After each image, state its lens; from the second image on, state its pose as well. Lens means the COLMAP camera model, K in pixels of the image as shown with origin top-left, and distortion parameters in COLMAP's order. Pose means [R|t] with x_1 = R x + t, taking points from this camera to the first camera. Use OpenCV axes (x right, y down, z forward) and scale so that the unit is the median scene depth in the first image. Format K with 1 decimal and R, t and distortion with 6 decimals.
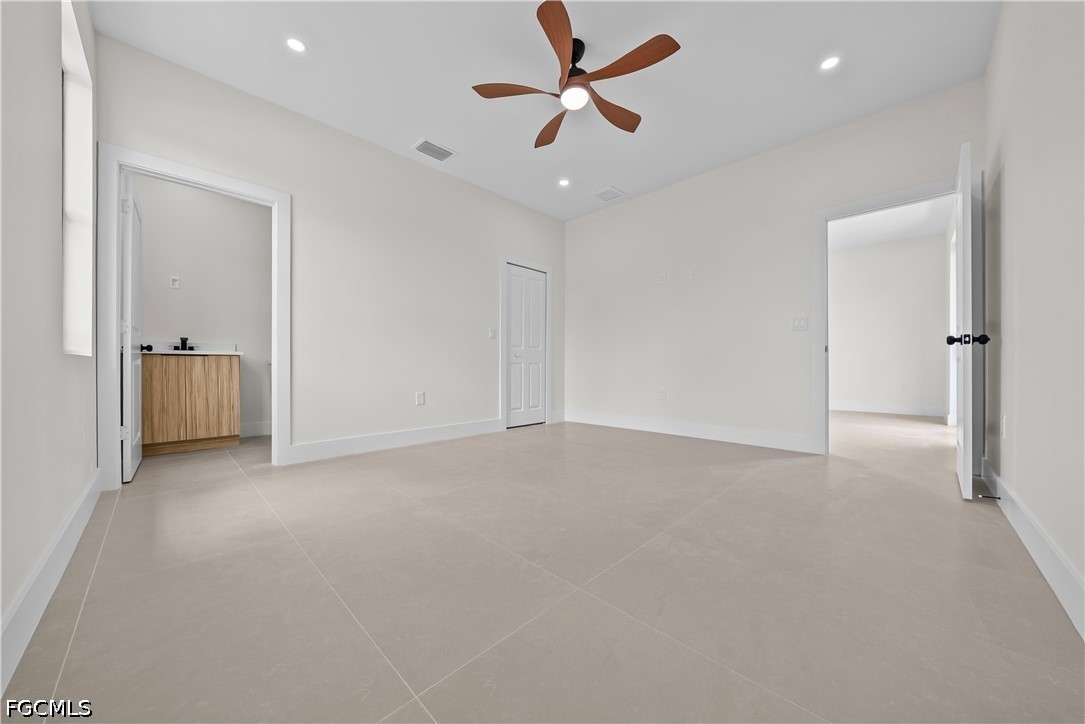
lens RADIAL K [[375.6, 0, 543.9], [0, 375.6, 368.7], [0, 0, 1]] dist [-0.000576, -0.000026]
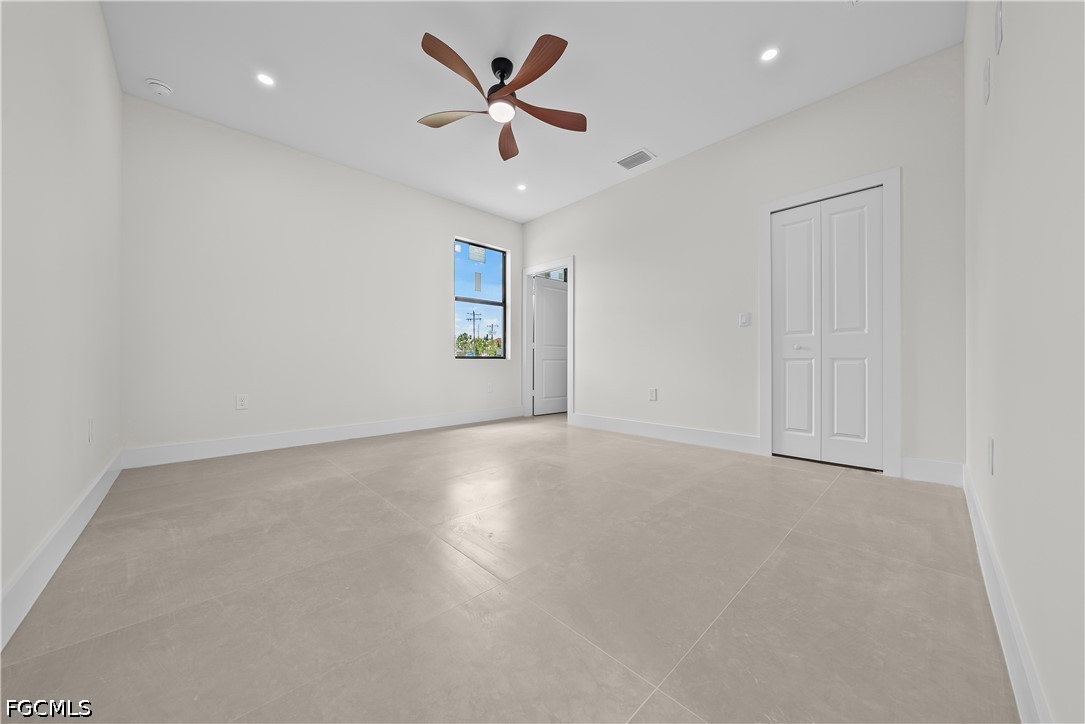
lens RADIAL K [[371.0, 0, 544.3], [0, 371.0, 360.1], [0, 0, 1]] dist [-0.001062, -0.000057]
pose [[-0.034181, -0.001323, -0.999415, 0.602160], [0.003990, 0.999991, -0.001461, -0.014038], [0.999408, -0.004037, -0.034175, 0.621750]]
